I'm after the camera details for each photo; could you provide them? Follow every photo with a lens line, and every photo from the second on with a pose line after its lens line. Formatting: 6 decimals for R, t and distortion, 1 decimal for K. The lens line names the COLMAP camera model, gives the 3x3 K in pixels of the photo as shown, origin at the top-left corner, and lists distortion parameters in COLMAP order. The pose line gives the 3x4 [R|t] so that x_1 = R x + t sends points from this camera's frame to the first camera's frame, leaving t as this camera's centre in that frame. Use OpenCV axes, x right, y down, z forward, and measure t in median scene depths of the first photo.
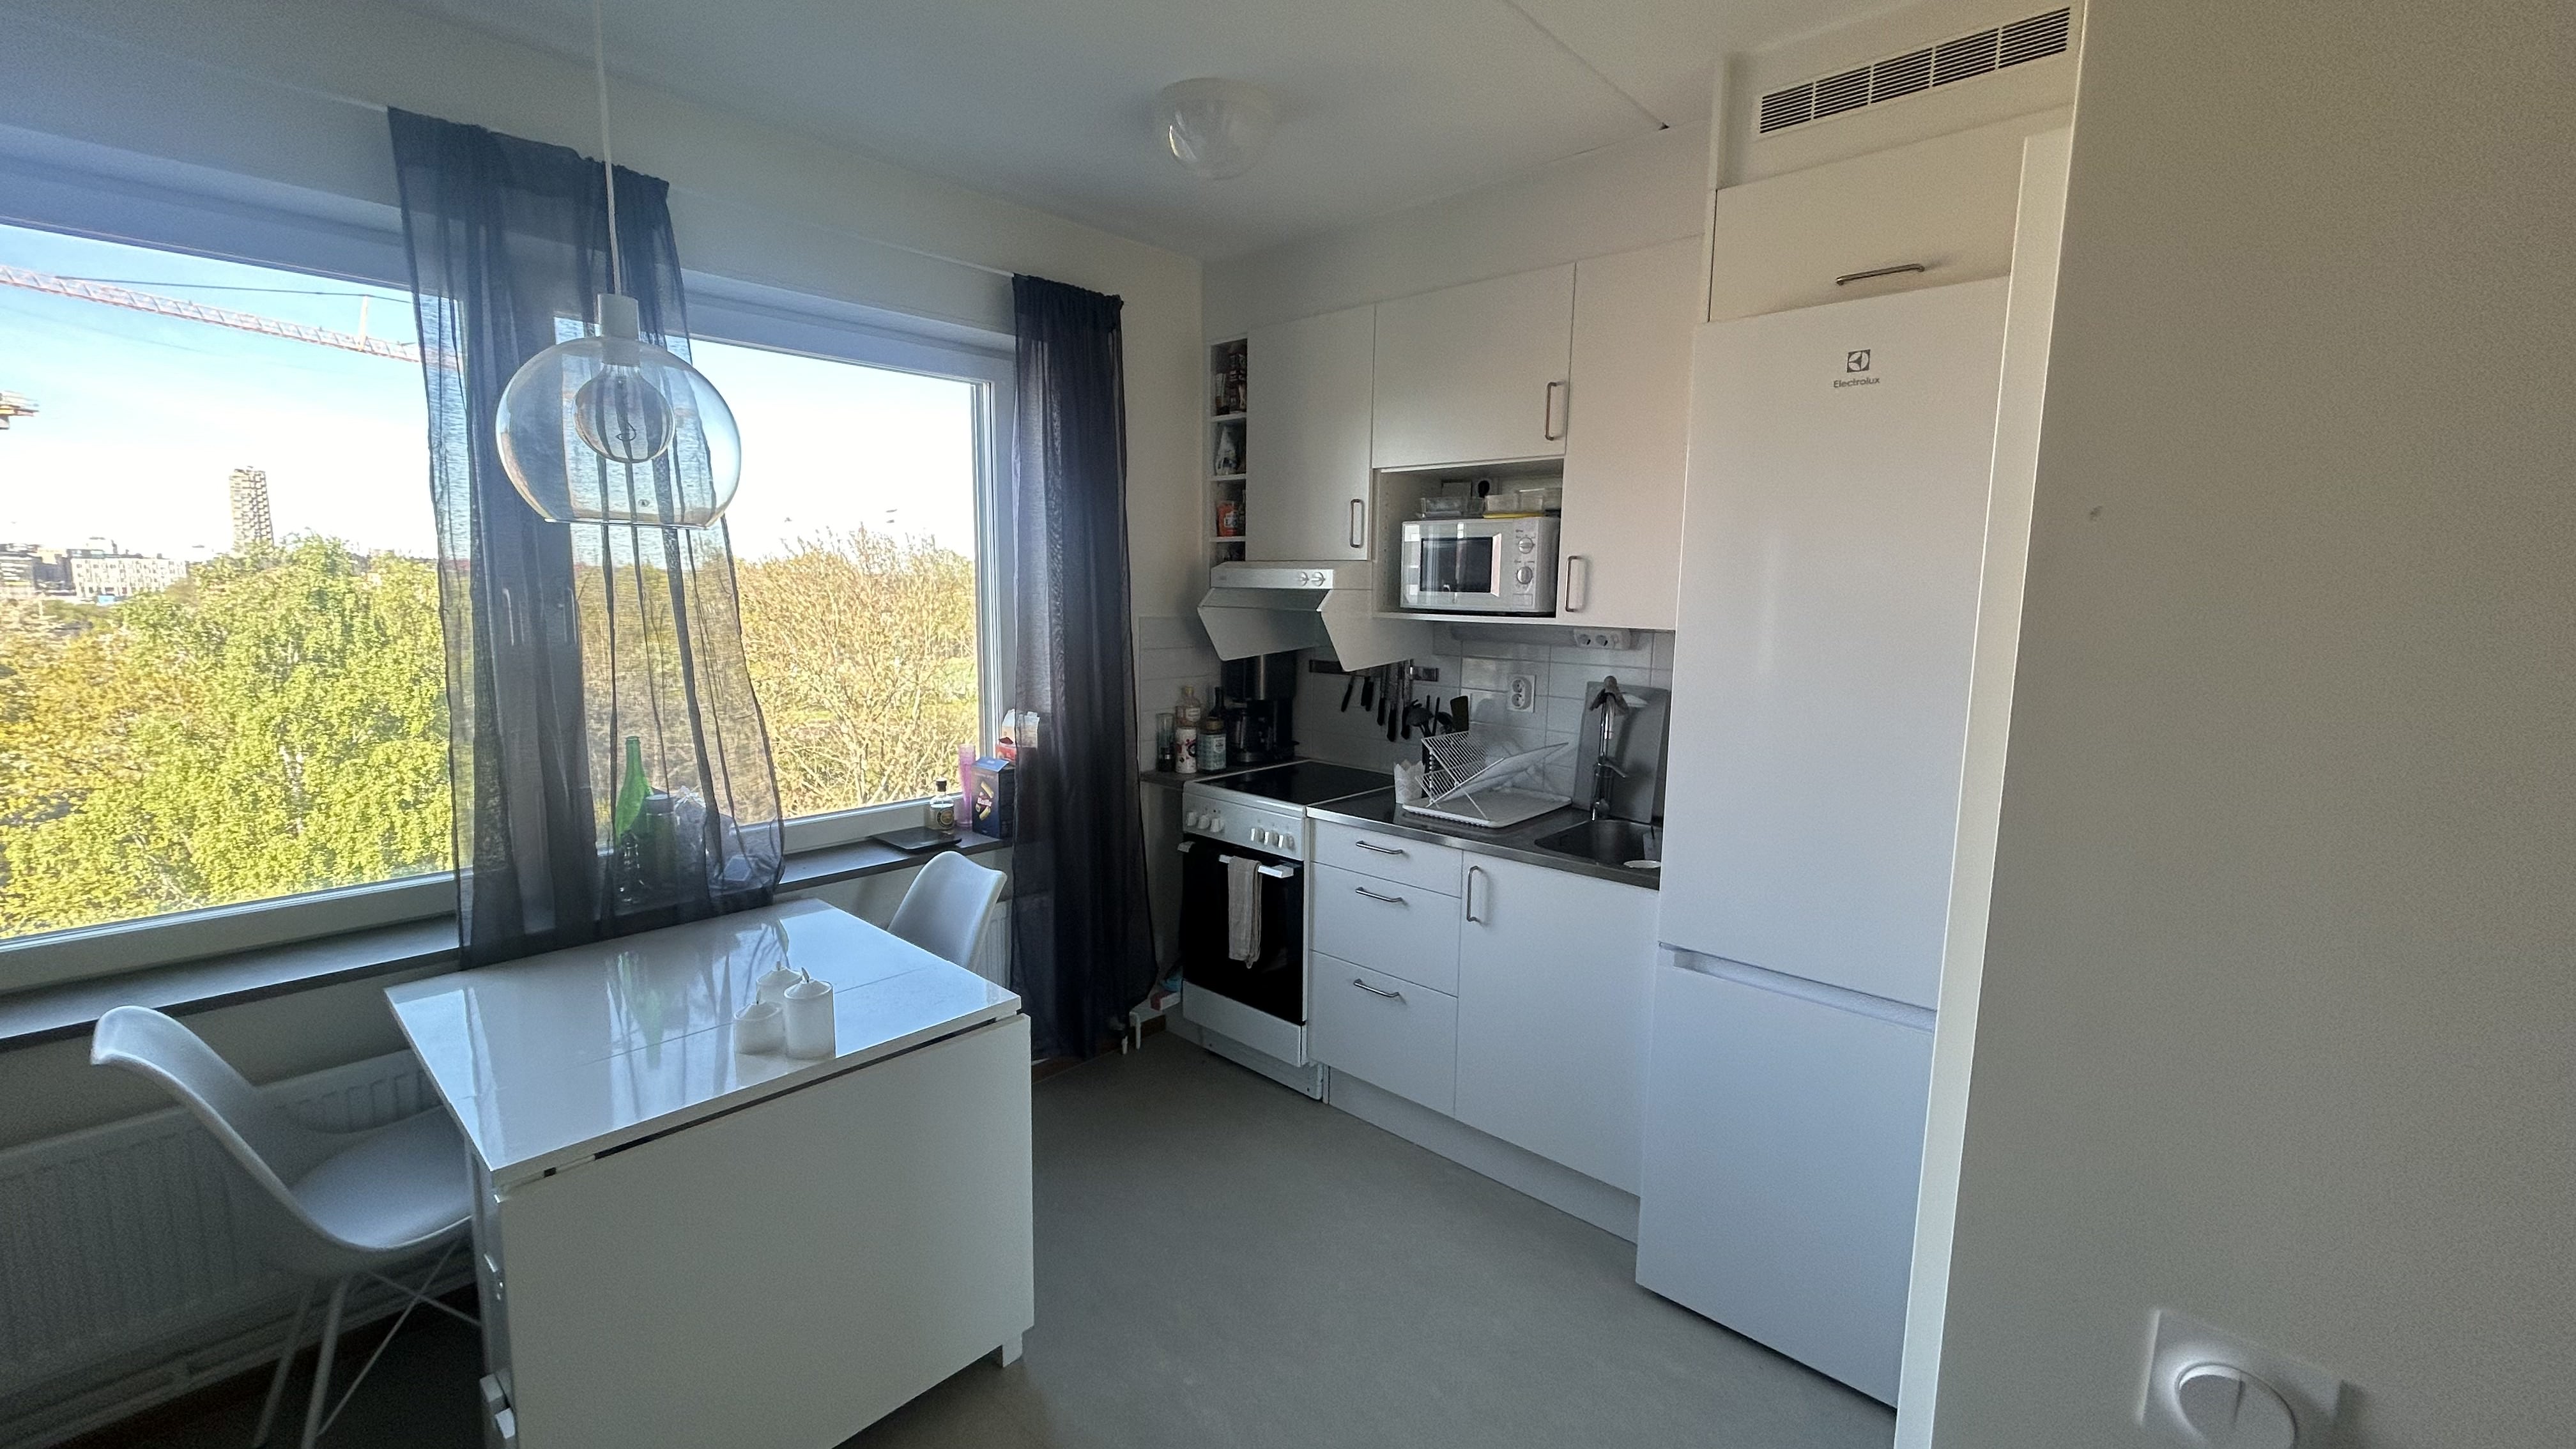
lens RADIAL K [[1027.7, 0, 1279.6], [0, 1027.7, 716.3], [0, 0, 1]] dist [-0.001803, 0.000706]
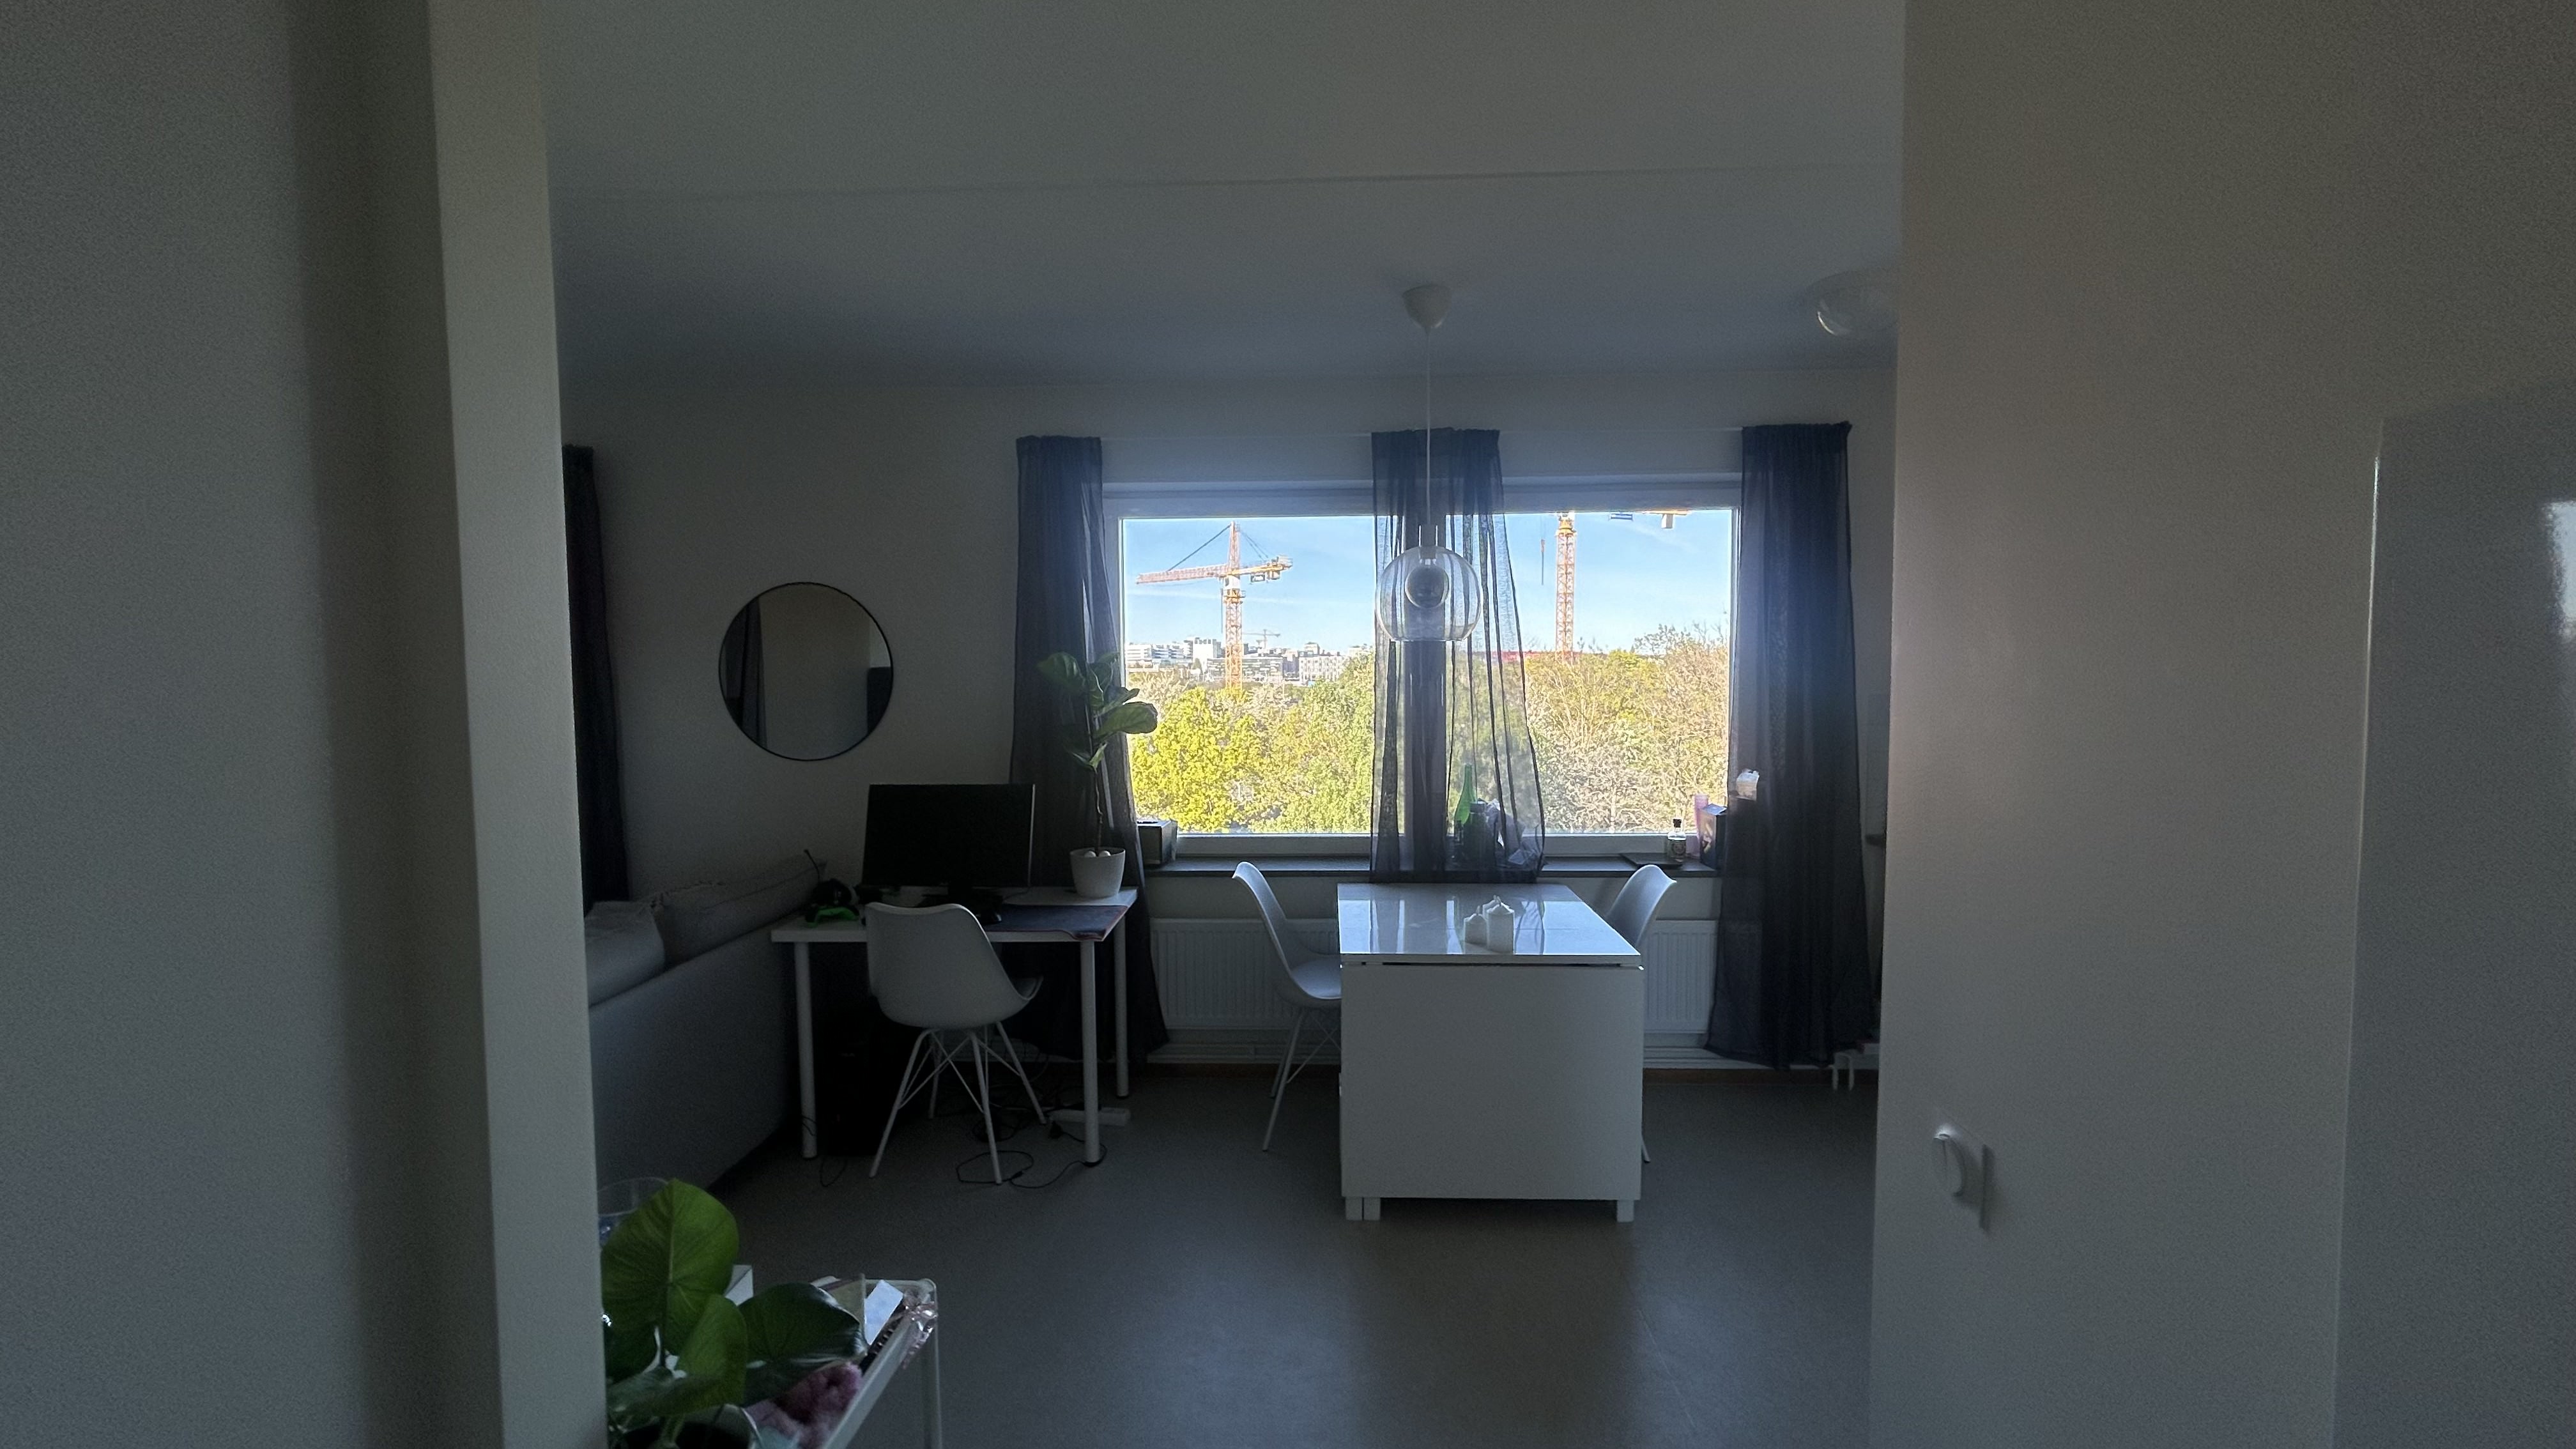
lens RADIAL K [[1027.7, 0, 1291.4], [0, 1027.7, 725.1], [0, 0, 1]] dist [-0.001803, 0.000706]
pose [[0.645477, 0.028332, -0.763254, 0.391975], [-0.082426, 0.996059, -0.032734, 0.031261], [0.759319, 0.084041, 0.645269, -0.241443]]
